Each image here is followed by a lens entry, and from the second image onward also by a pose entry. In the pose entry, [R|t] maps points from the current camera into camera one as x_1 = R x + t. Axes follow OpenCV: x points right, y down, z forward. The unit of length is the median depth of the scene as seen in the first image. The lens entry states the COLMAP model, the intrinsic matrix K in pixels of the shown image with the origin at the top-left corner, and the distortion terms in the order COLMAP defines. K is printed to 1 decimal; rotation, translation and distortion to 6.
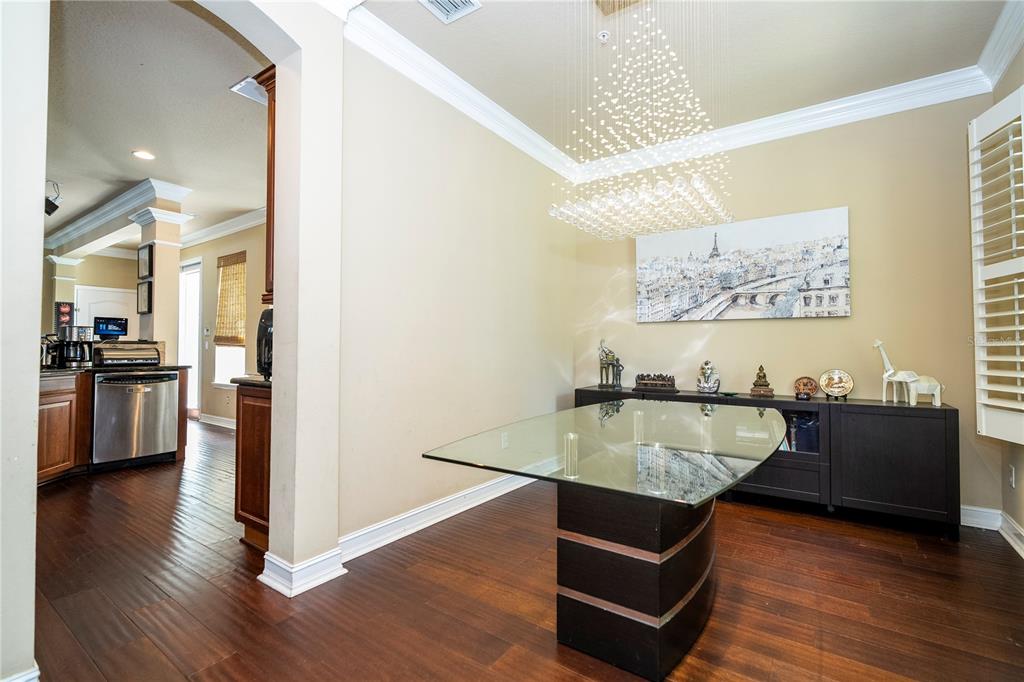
lens RADIAL K [[461.7, 0, 517.2], [0, 461.7, 338.4], [0, 0, 1]] dist [-0.005927, 0.001303]
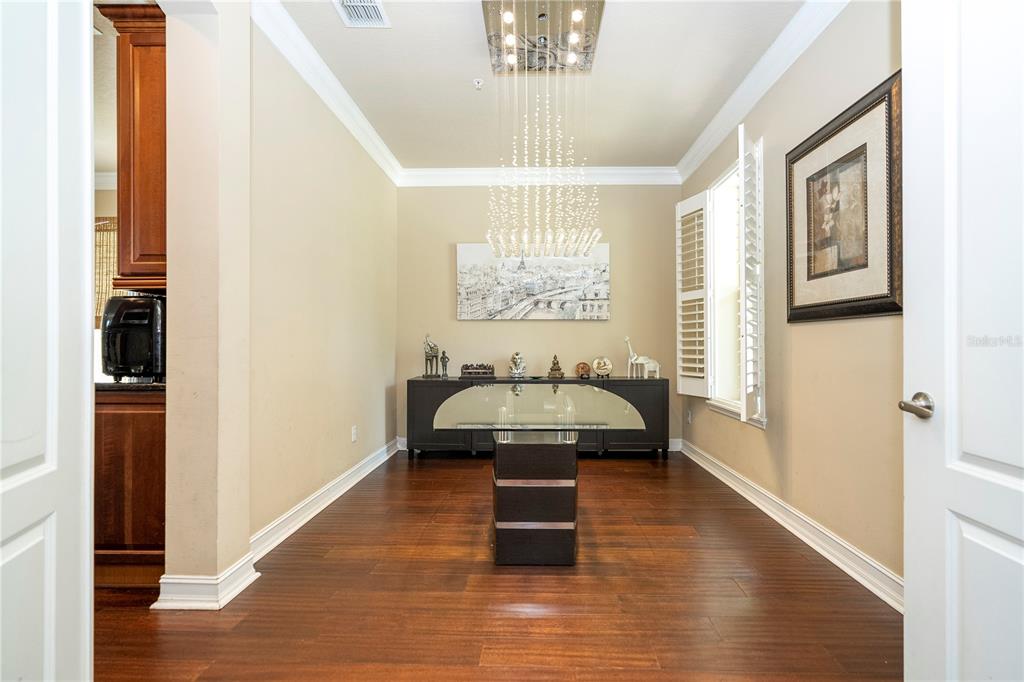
lens RADIAL K [[465.0, 0, 530.3], [0, 465.0, 342.0], [0, 0, 1]] dist [-0.007974, 0.000029]
pose [[0.829236, -0.002232, 0.558894, -0.379789], [-0.009983, 0.999773, 0.018804, -0.004001], [-0.558809, -0.021173, 0.829026, -0.094287]]
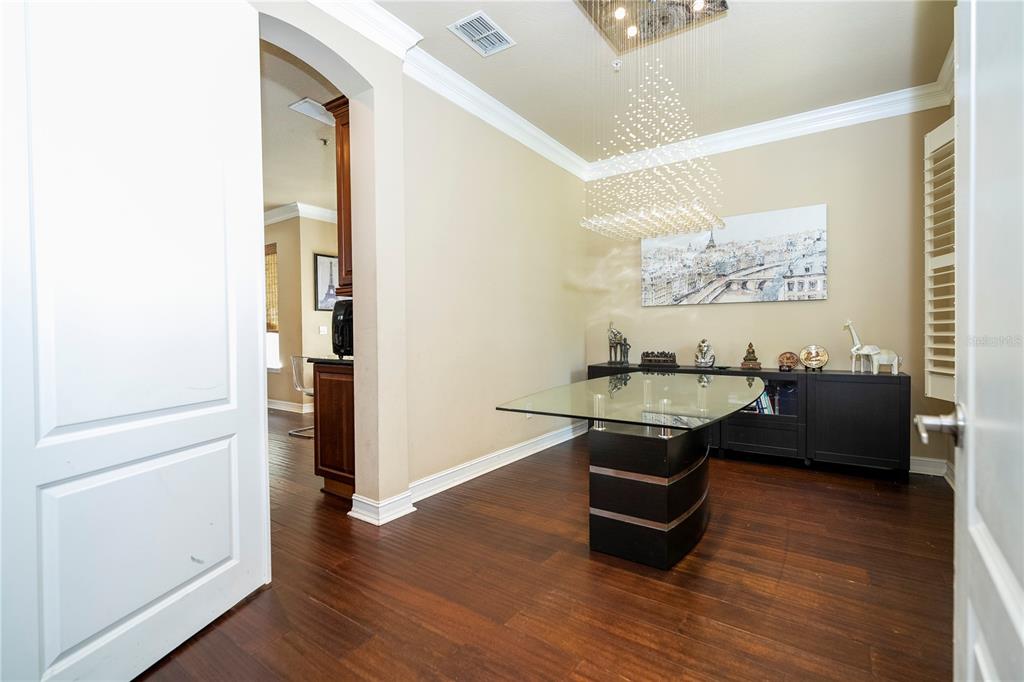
lens RADIAL K [[461.7, 0, 517.2], [0, 461.7, 338.4], [0, 0, 1]] dist [-0.005927, 0.001303]
pose [[0.999929, -0.011525, 0.003011, -0.080225], [0.011402, 0.999210, 0.038079, -0.003825], [-0.003448, -0.038042, 0.999270, -0.207020]]
